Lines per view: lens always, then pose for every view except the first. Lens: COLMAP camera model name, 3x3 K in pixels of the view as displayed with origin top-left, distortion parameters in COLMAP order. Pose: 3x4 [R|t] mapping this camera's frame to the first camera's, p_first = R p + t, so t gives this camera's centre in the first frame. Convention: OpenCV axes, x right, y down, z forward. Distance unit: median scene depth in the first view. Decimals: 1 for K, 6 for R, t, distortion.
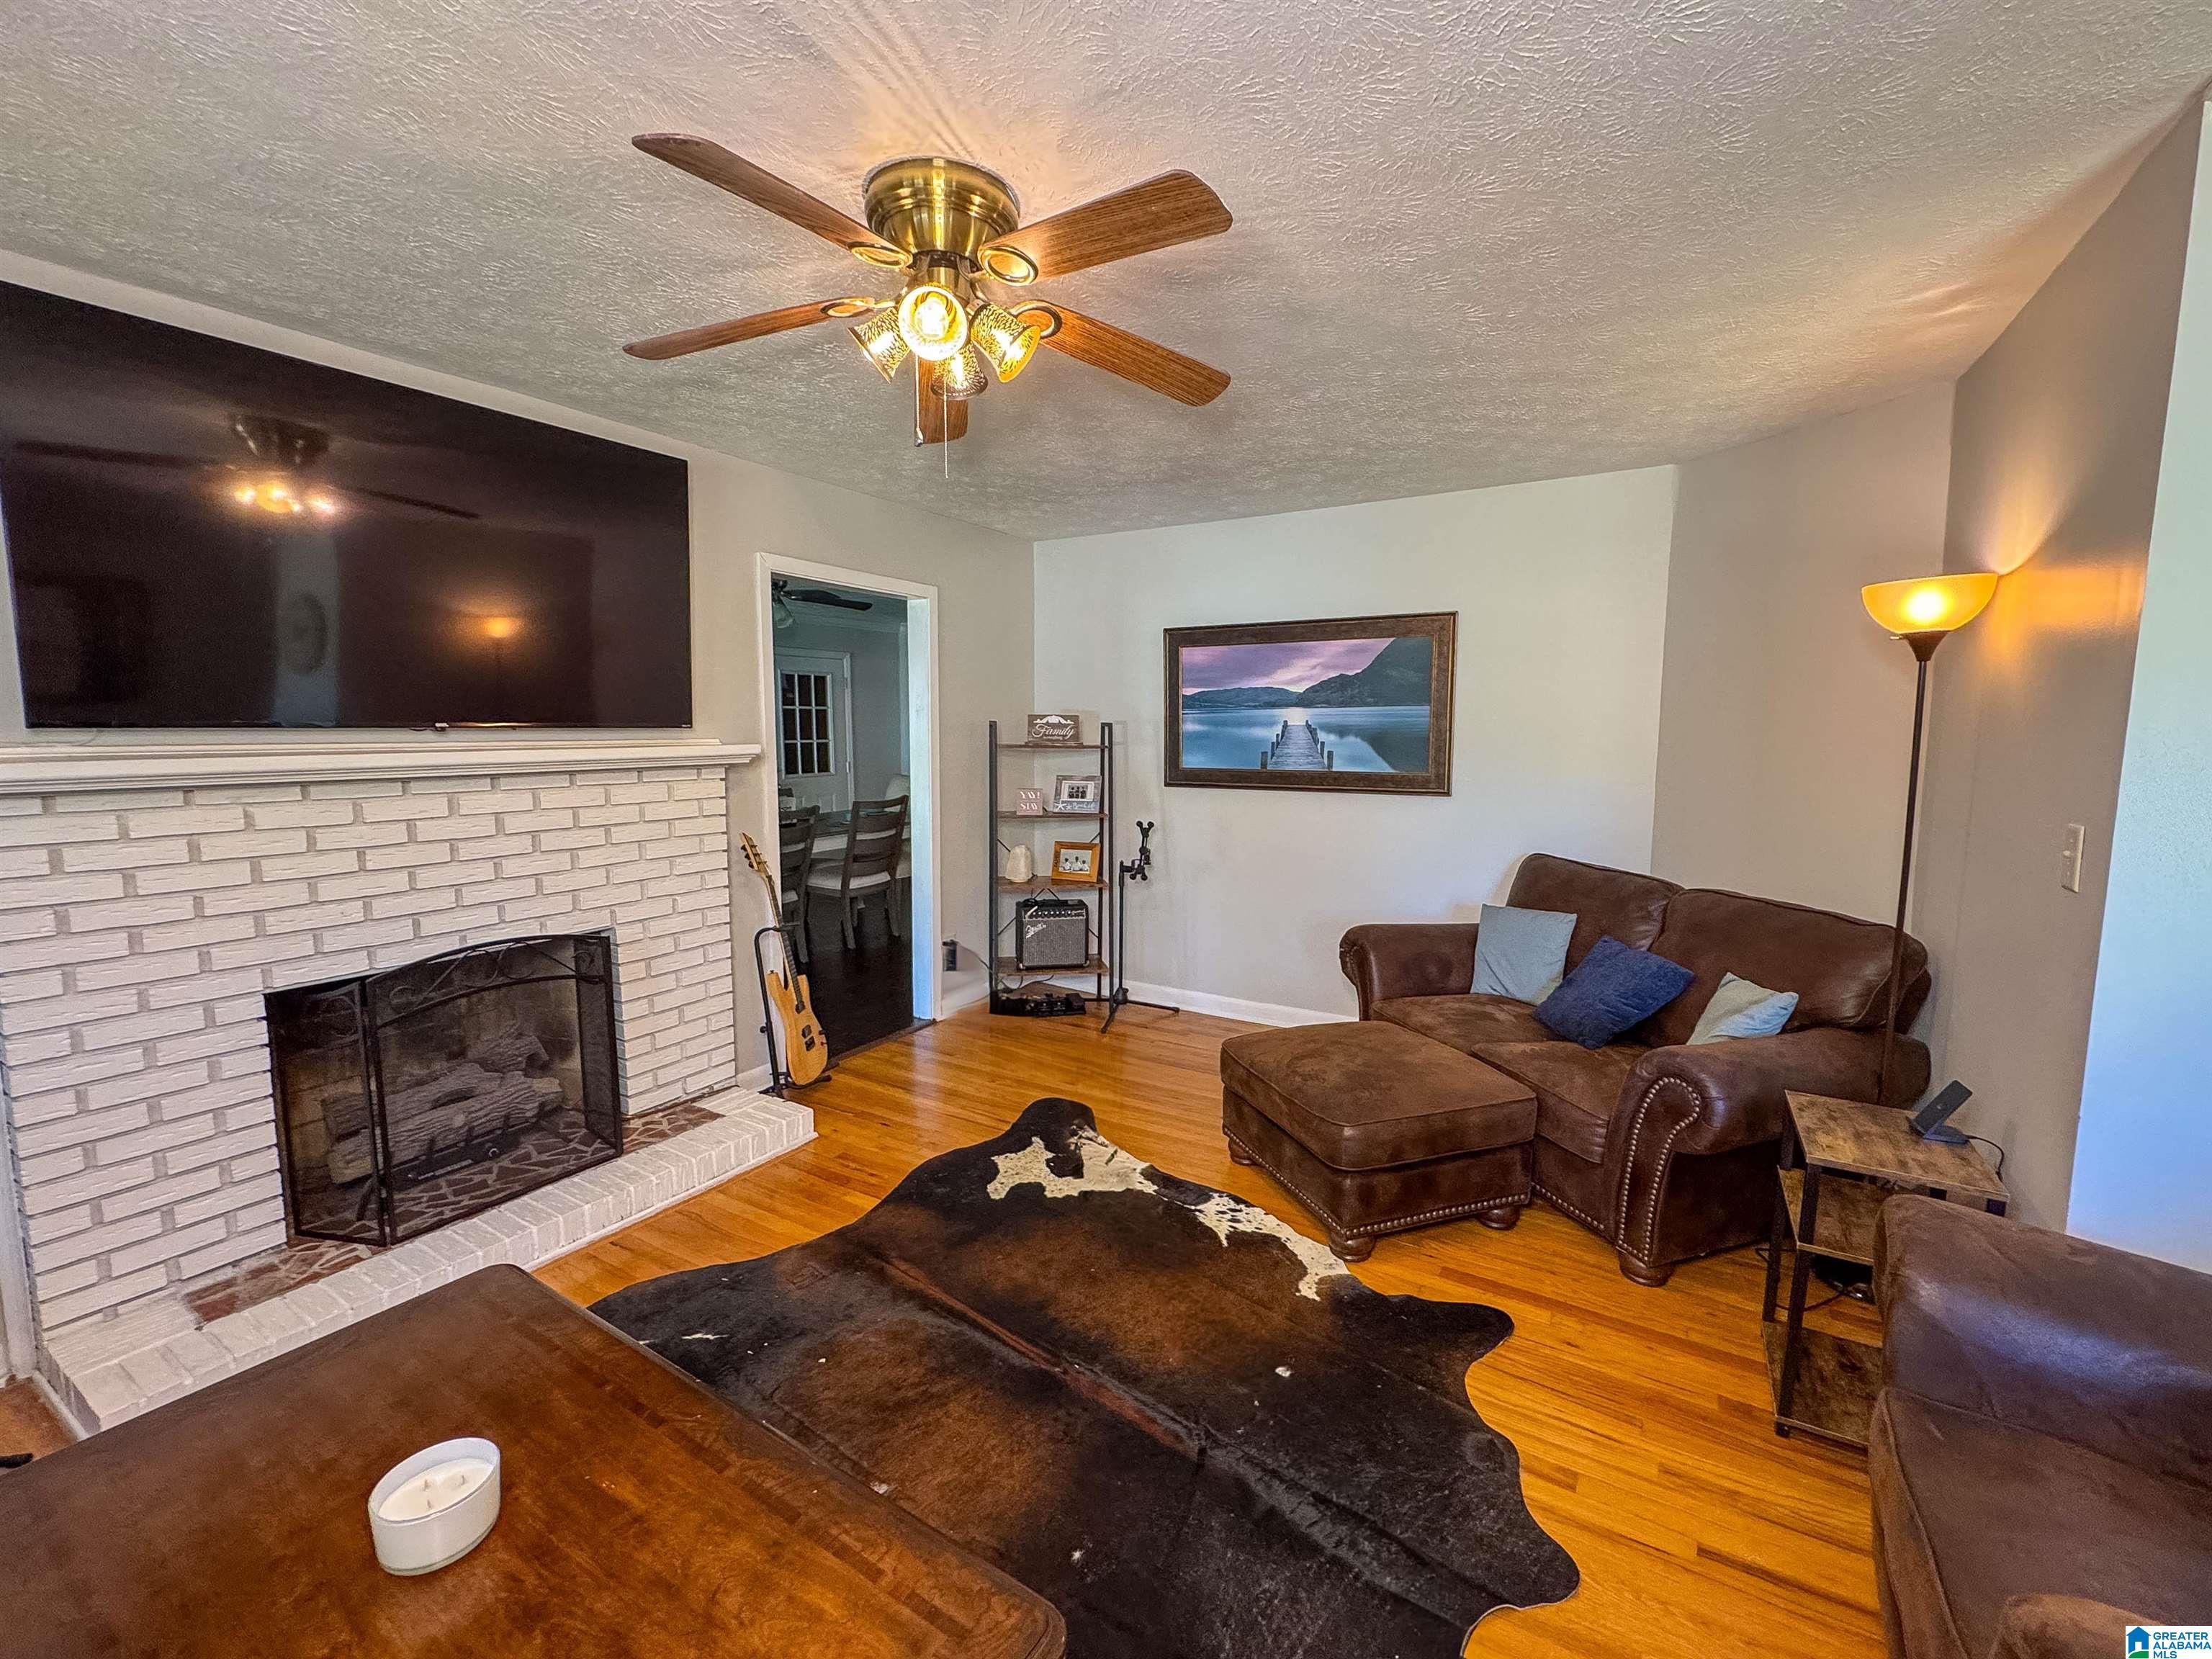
lens RADIAL K [[946.9, 0, 1102.3], [0, 946.9, 834.3], [0, 0, 1]] dist [-0.000100, 0.000552]
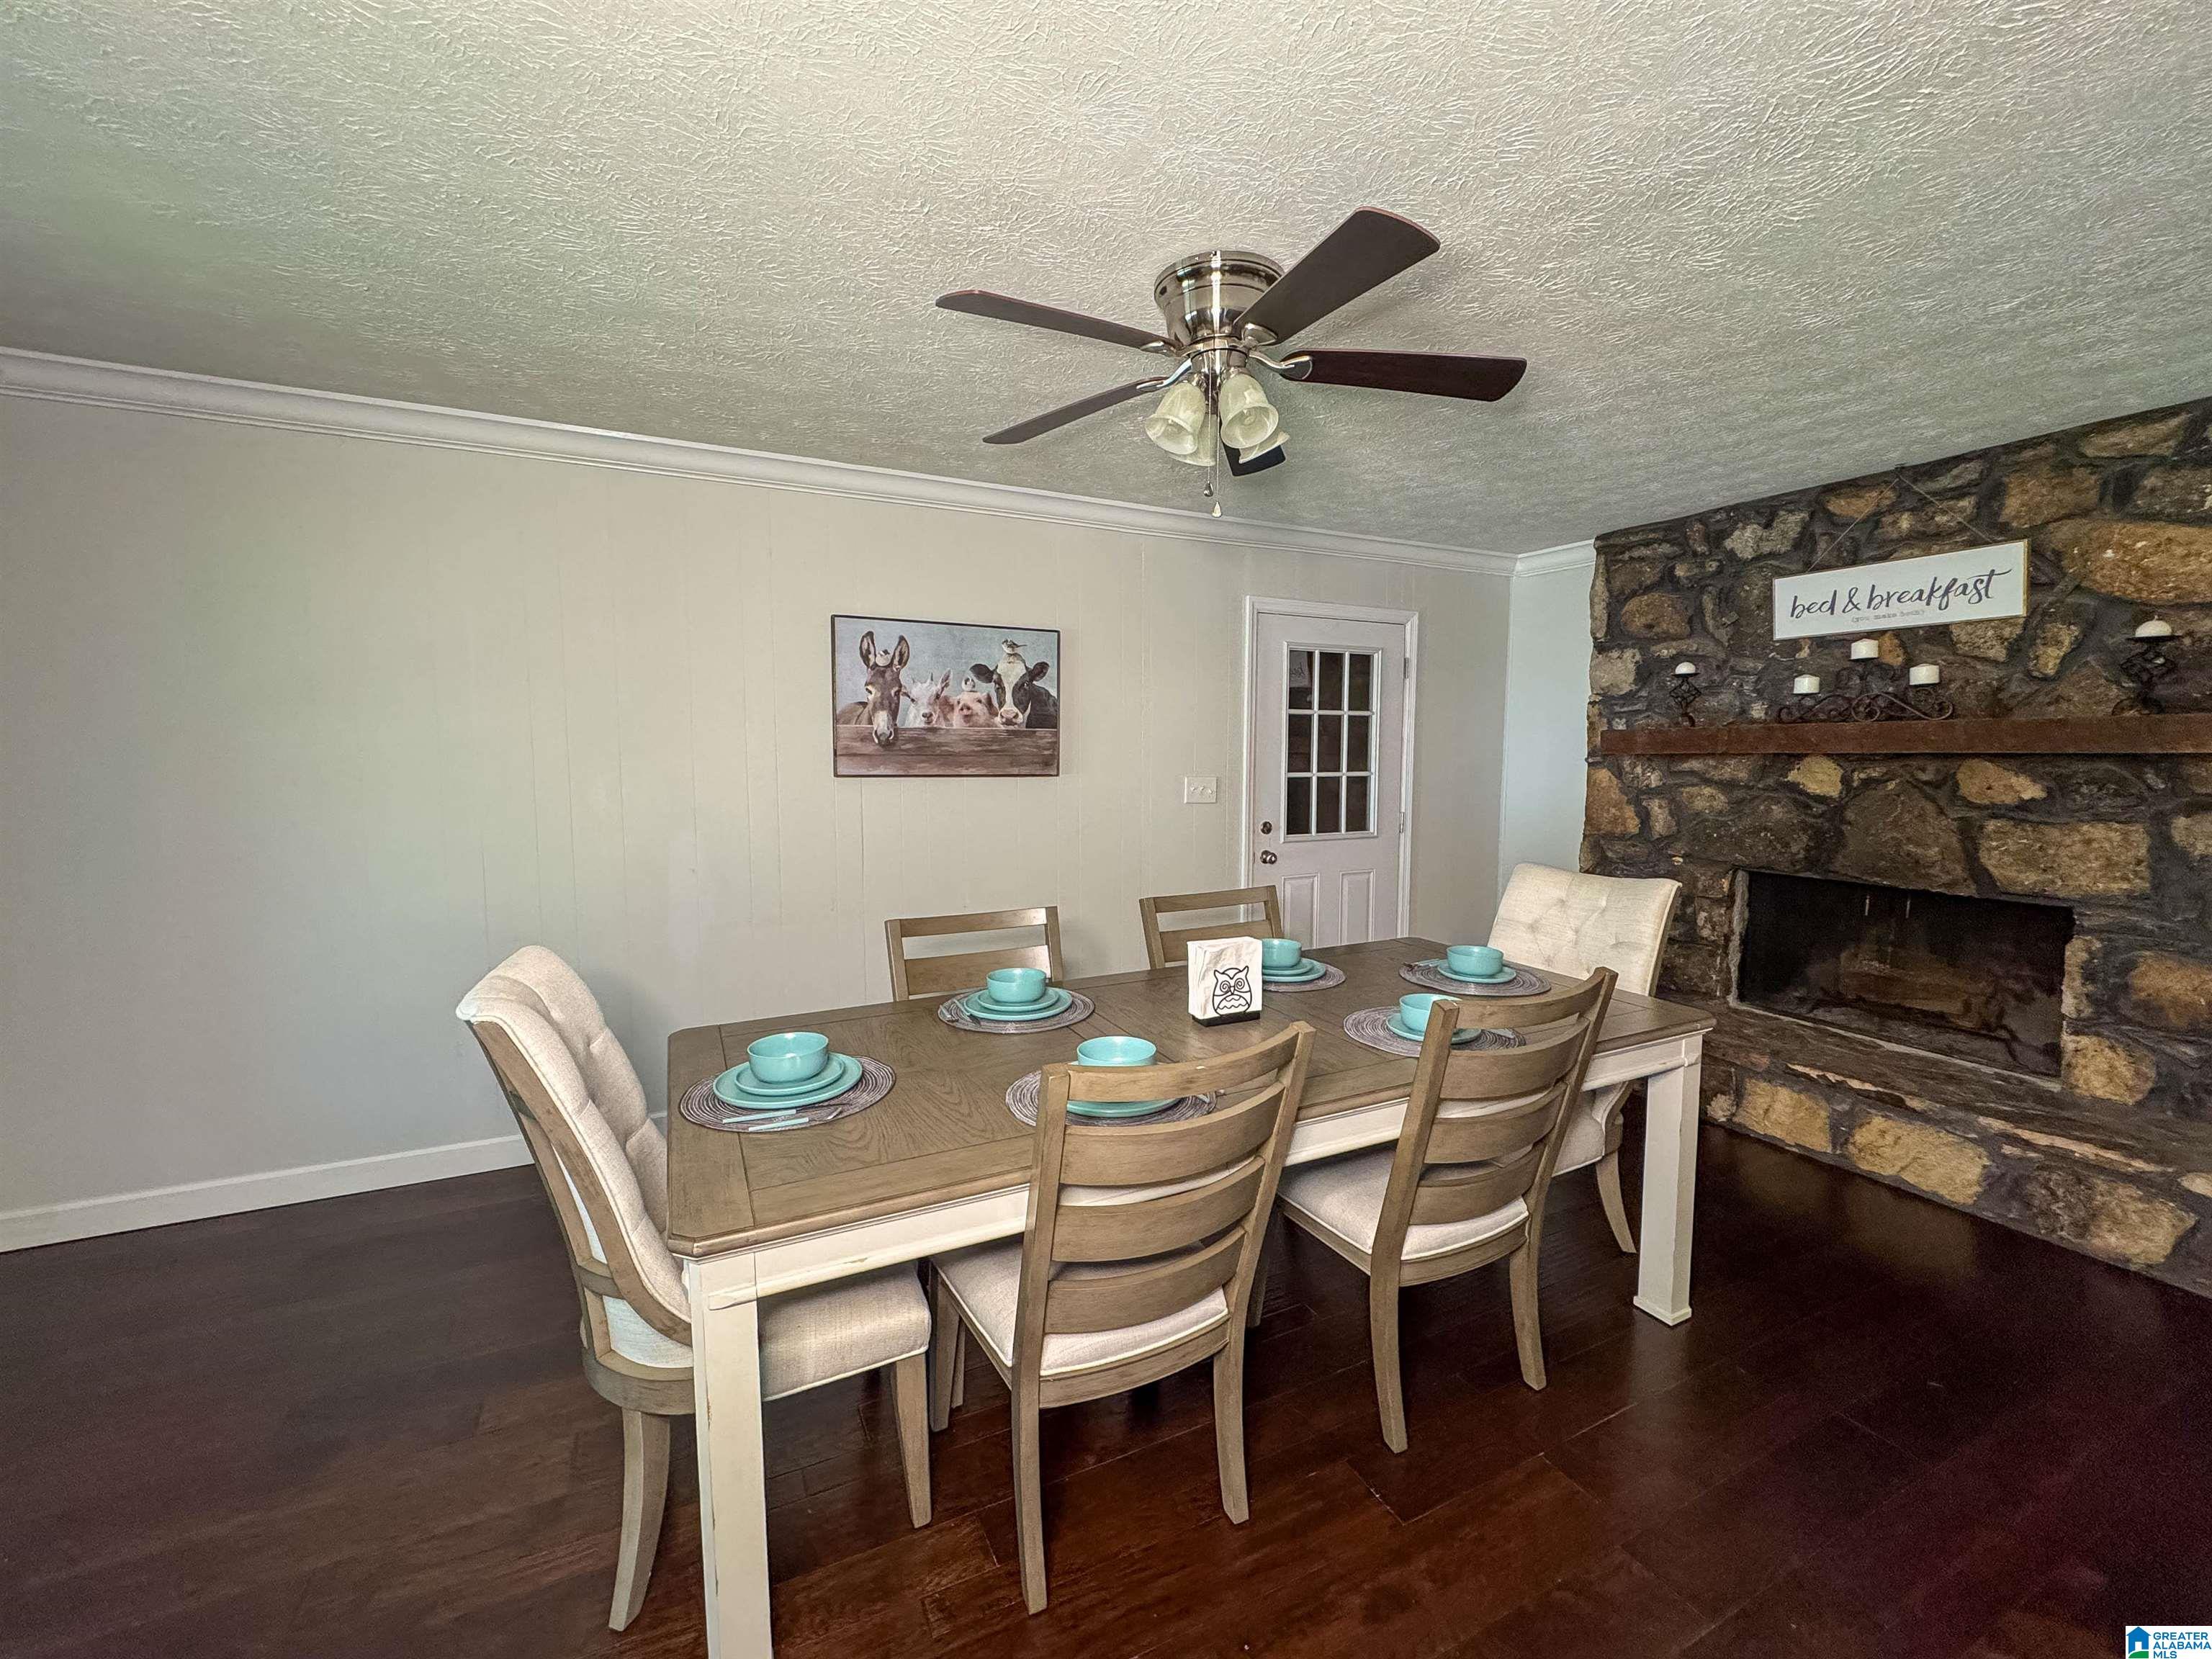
lens RADIAL K [[906.3, 0, 1107.0], [0, 906.3, 825.5], [0, 0, 1]] dist [0.000915, -0.000420]
pose [[0.845807, 0.045380, -0.531556, -0.373749], [-0.061743, 0.998007, -0.013042, -0.141913], [0.529905, 0.043851, 0.846923, 1.294239]]
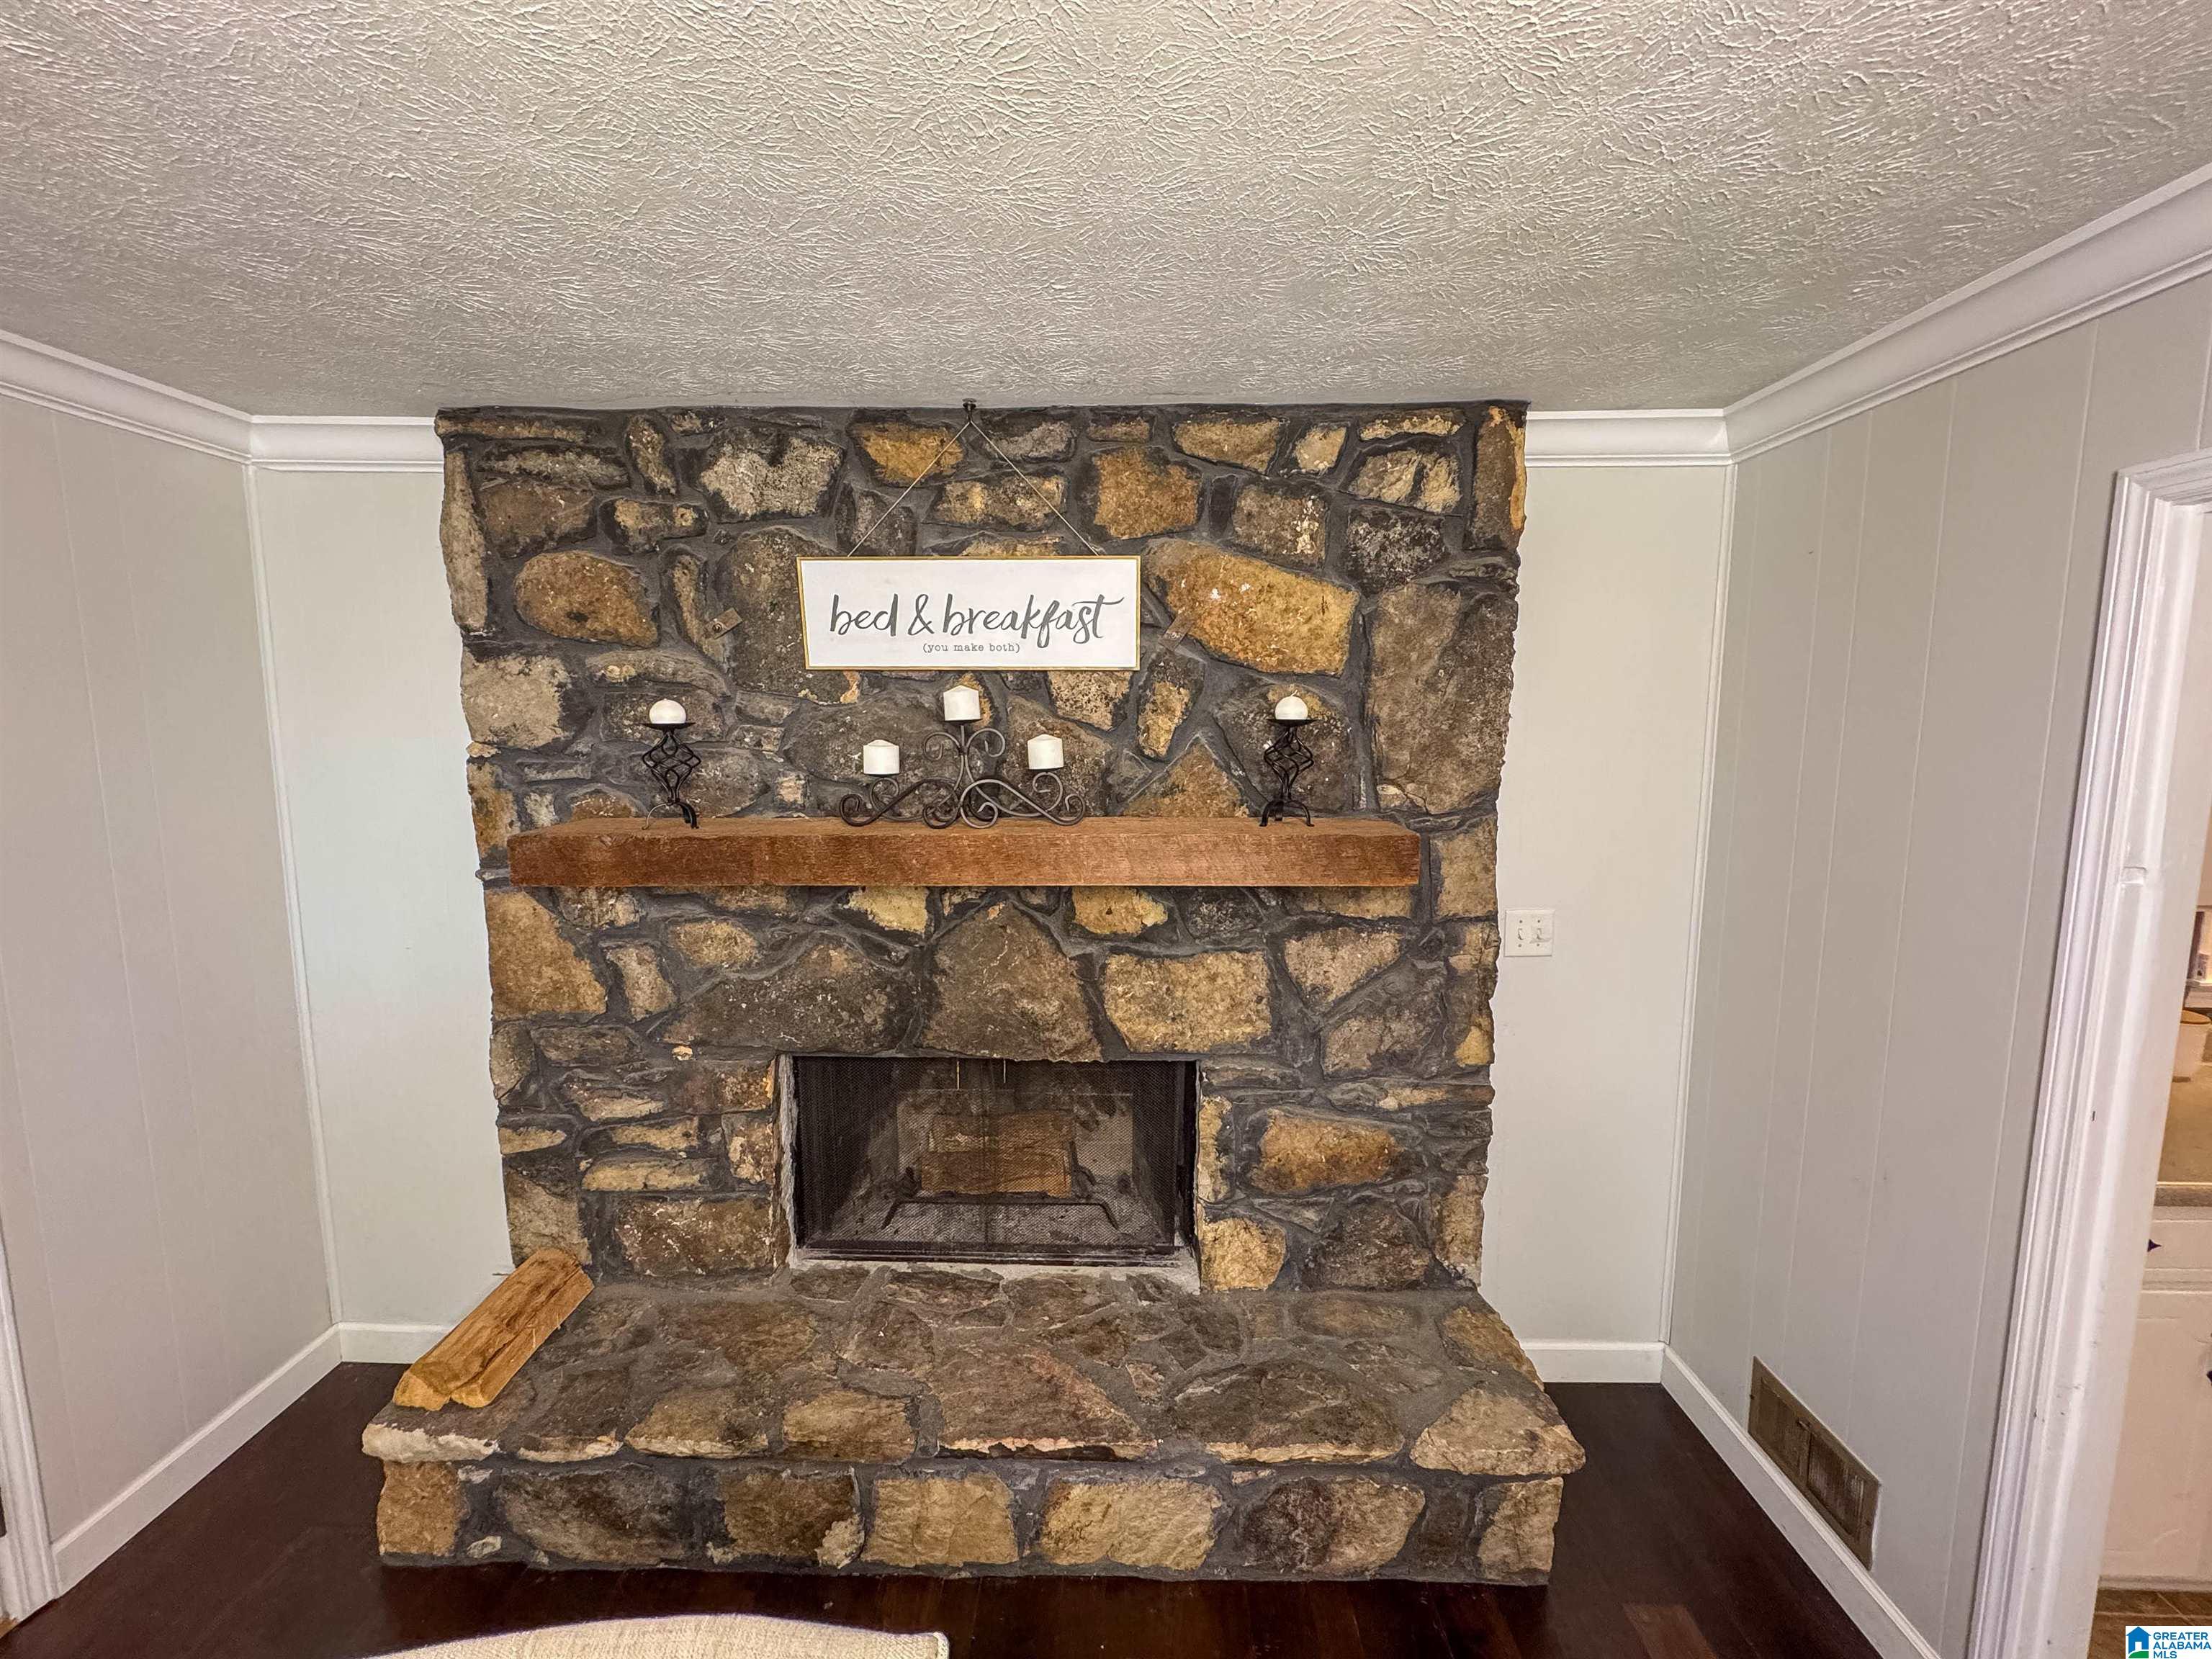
lens RADIAL K [[890.9, 0, 1101.1], [0, 890.9, 828.6], [0, 0, 1]] dist [-0.002874, 0.000514]
pose [[0.858563, -0.063238, 0.508793, -0.428283], [0.058378, 0.997968, 0.025529, -0.318513], [-0.509374, 0.007783, 0.860510, 1.990502]]
